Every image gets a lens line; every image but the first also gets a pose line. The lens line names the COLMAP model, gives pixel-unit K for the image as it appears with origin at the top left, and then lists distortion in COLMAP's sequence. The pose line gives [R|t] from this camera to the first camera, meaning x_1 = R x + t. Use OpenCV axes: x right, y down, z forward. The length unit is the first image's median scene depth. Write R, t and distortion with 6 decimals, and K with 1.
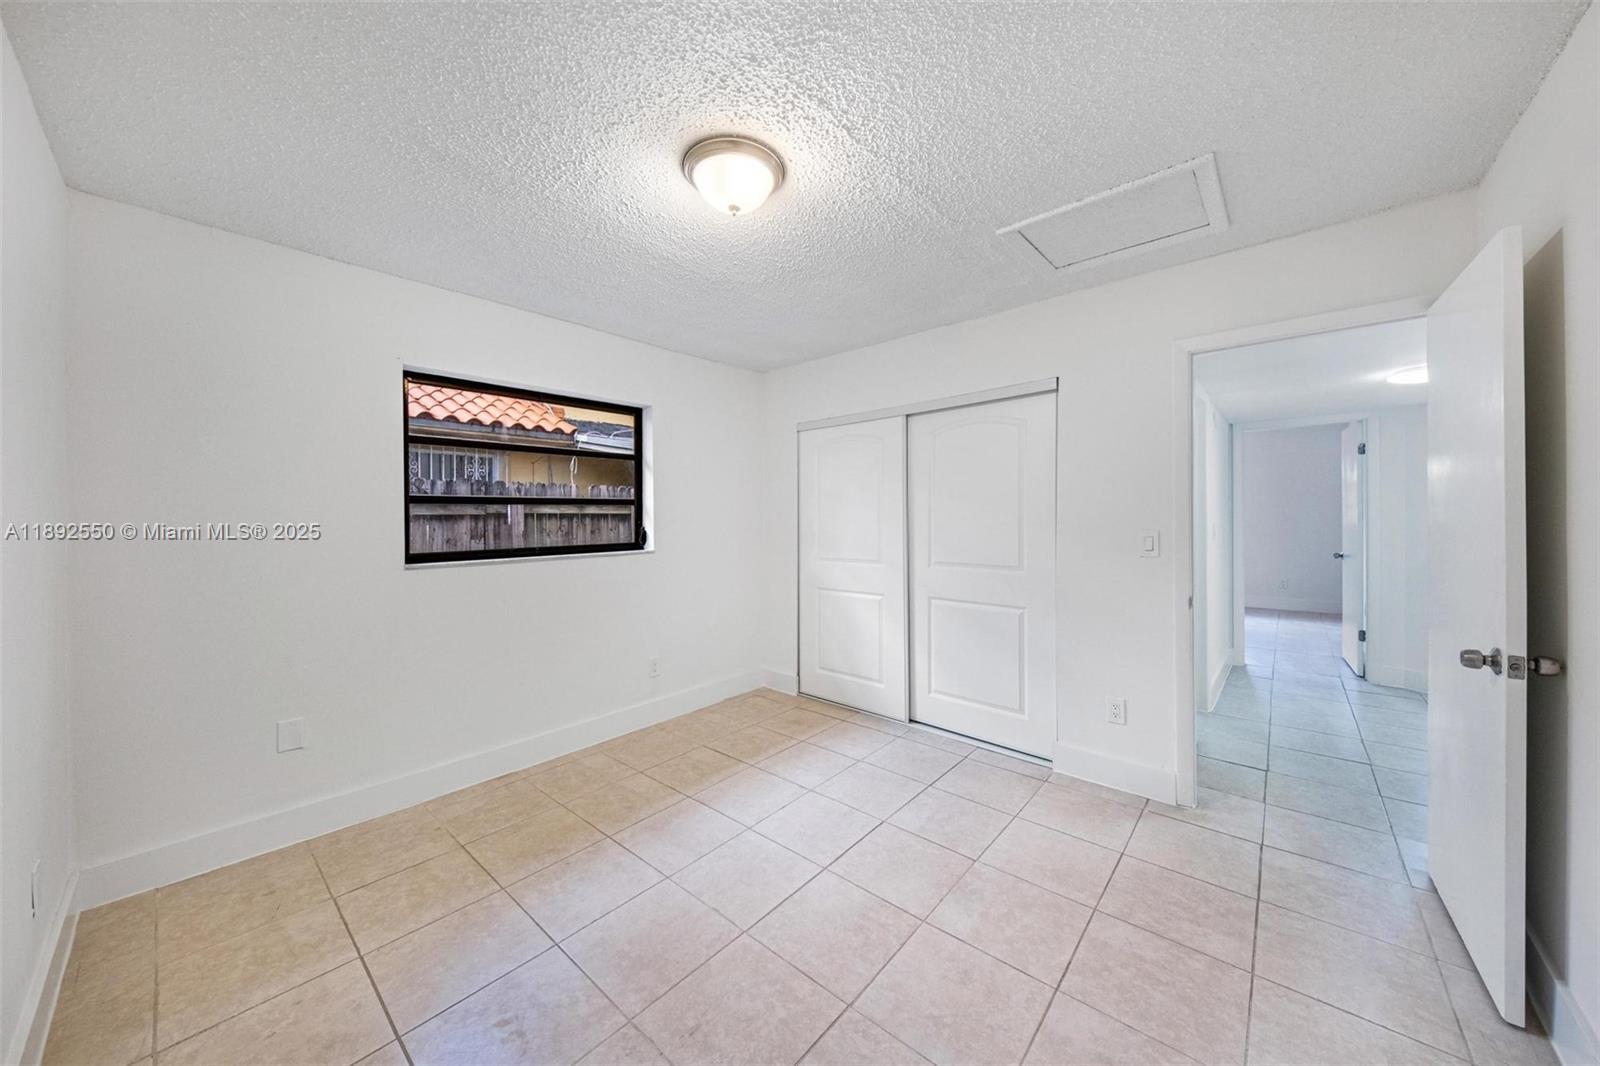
lens RADIAL K [[558.5, 0, 800.3], [0, 558.5, 519.9], [0, 0, 1]] dist [-0.011104, -0.001081]
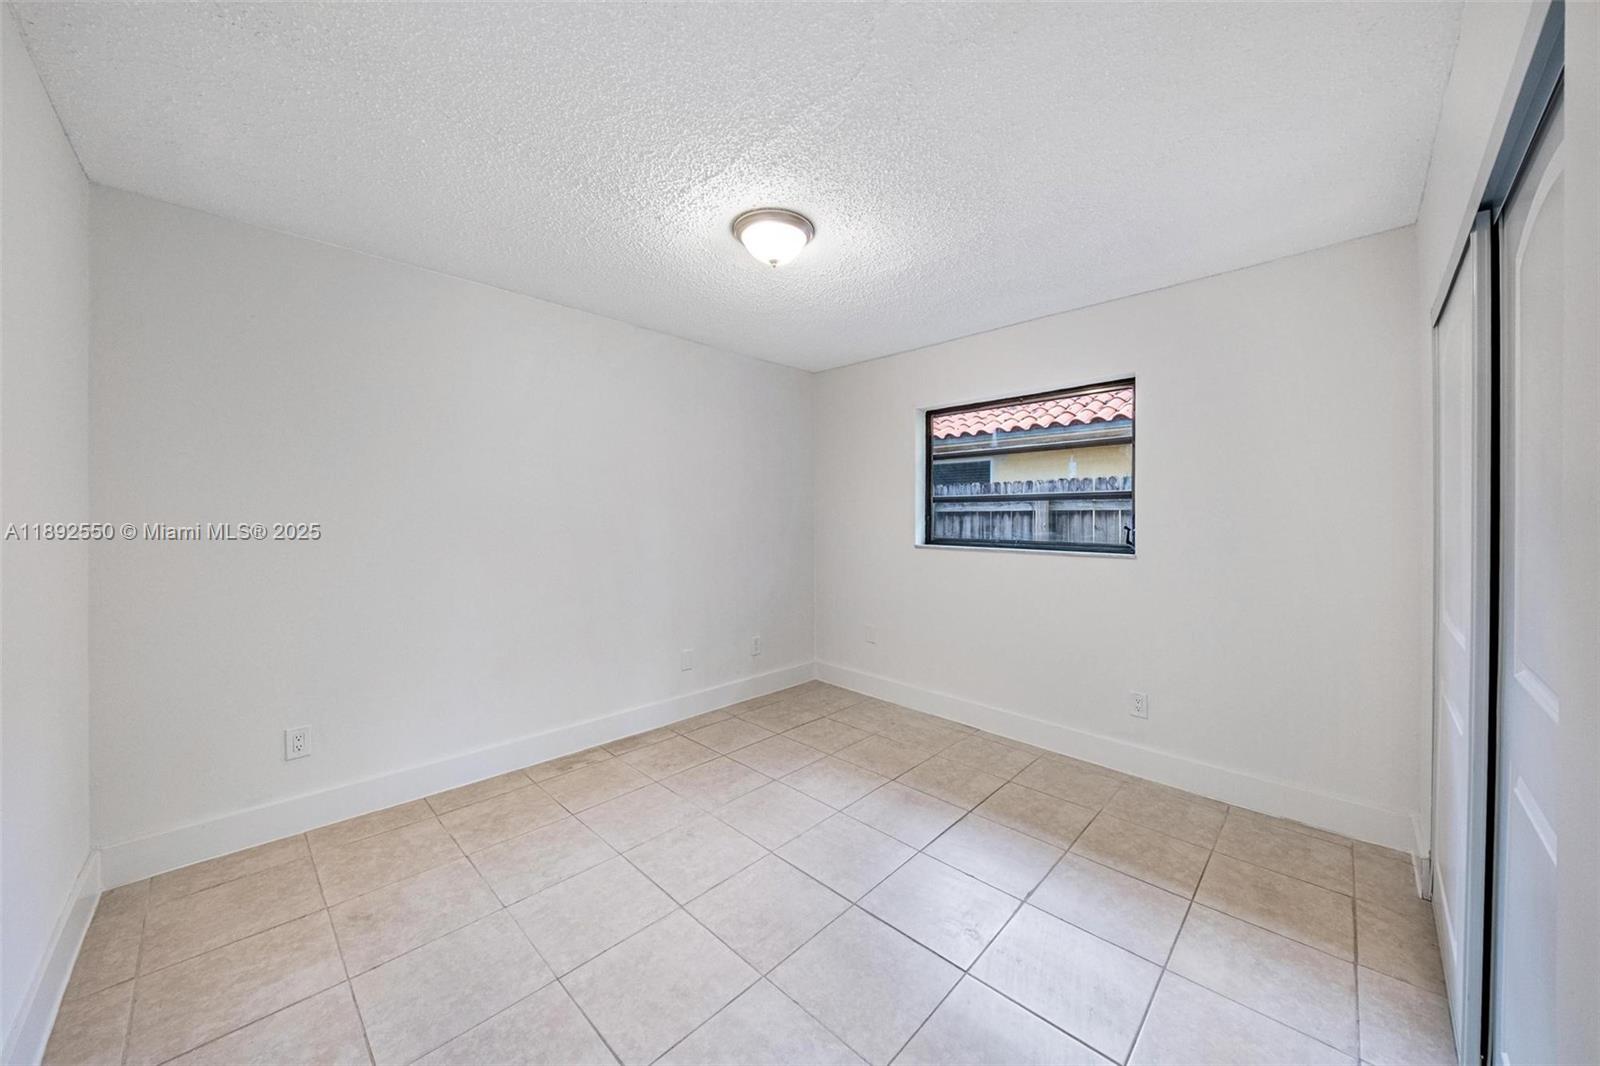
lens RADIAL K [[558.5, 0, 801.7], [0, 558.5, 521.3], [0, 0, 1]] dist [-0.011104, -0.001081]
pose [[-0.055064, 0.033446, -0.997923, 0.676045], [-0.021839, 0.999159, 0.034693, -0.018747], [0.998244, 0.023704, -0.054287, 0.689119]]
